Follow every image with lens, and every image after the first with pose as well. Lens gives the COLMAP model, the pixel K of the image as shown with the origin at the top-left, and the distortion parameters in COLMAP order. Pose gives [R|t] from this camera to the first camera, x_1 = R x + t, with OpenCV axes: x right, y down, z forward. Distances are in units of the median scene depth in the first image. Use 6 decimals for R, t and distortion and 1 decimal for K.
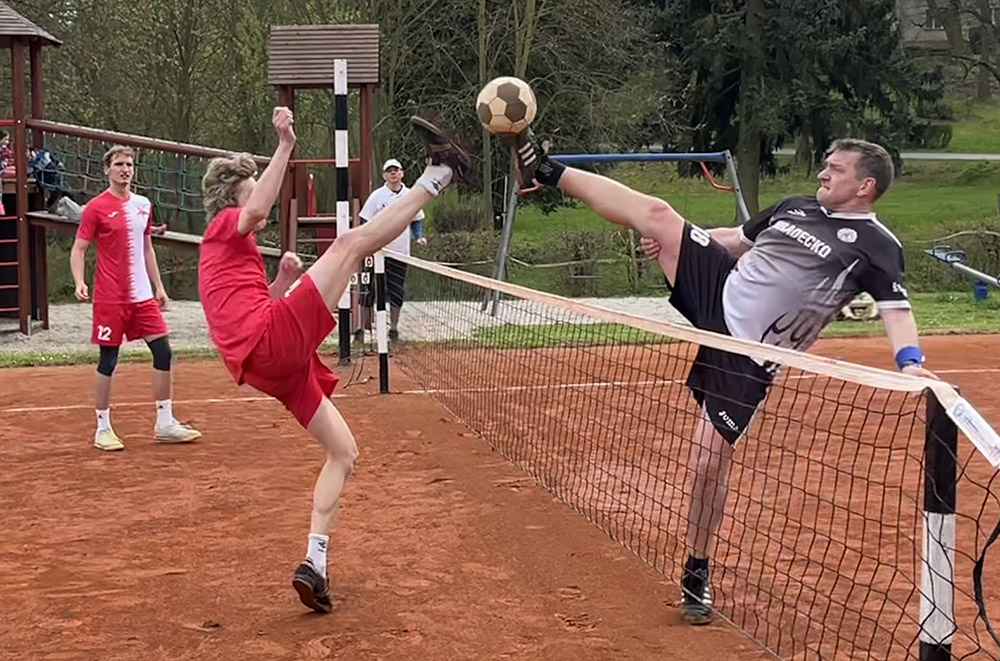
lens RADIAL K [[907.5, 0, 530.6], [0, 907.5, 322.4], [0, 0, 1]] dist [-0.002276, 0.004131]
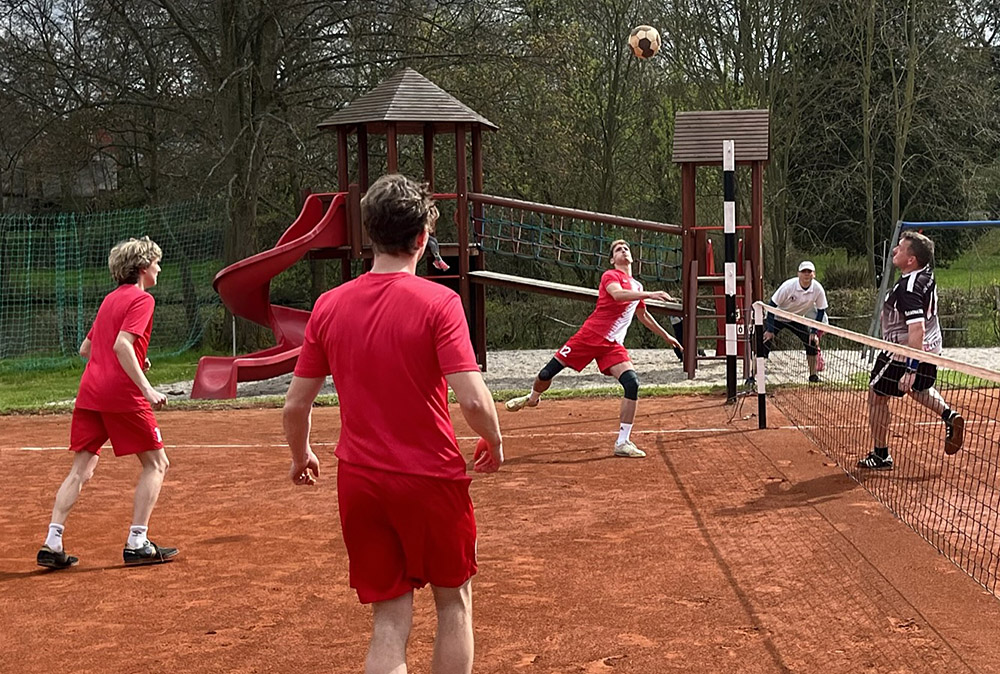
lens RADIAL K [[743.3, 0, 477.2], [0, 743.3, 396.7], [0, 0, 1]] dist [-0.006637, 0.002327]
pose [[0.998833, 0.007673, -0.047678, -0.488633], [-0.006283, 0.999553, 0.029224, 0.012094], [0.047881, -0.028890, 0.998435, 0.028134]]
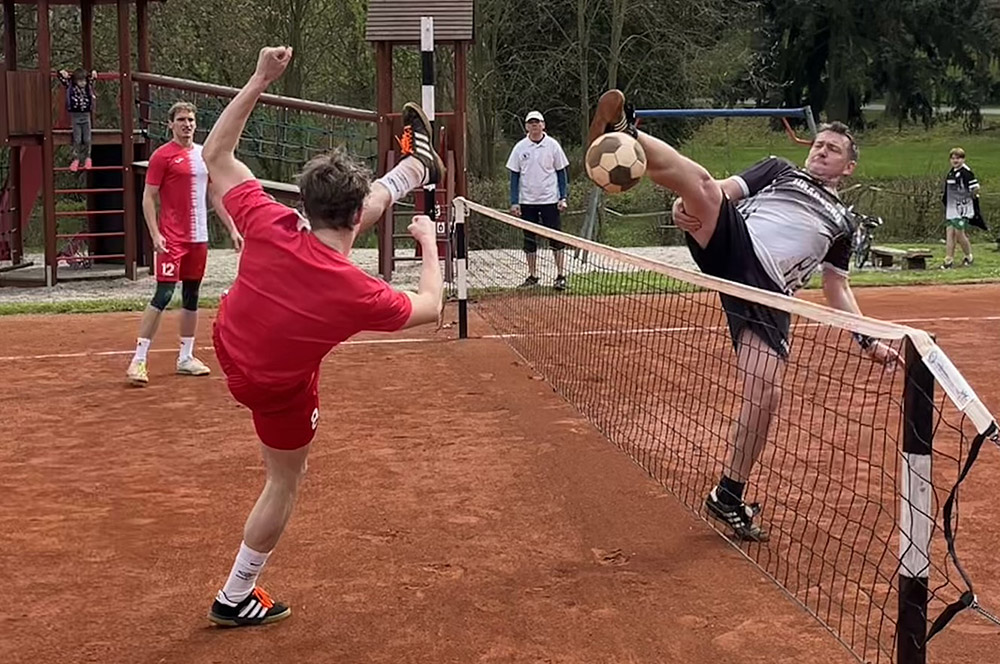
lens RADIAL K [[862.5, 0, 487.7], [0, 862.5, 274.0], [0, 0, 1]] dist [0.019051, -0.036431]
pose [[0.999932, 0.003269, 0.011184, -0.155264], [-0.003299, 0.999991, 0.002688, 0.002266], [-0.011175, -0.002725, 0.999934, 0.007409]]
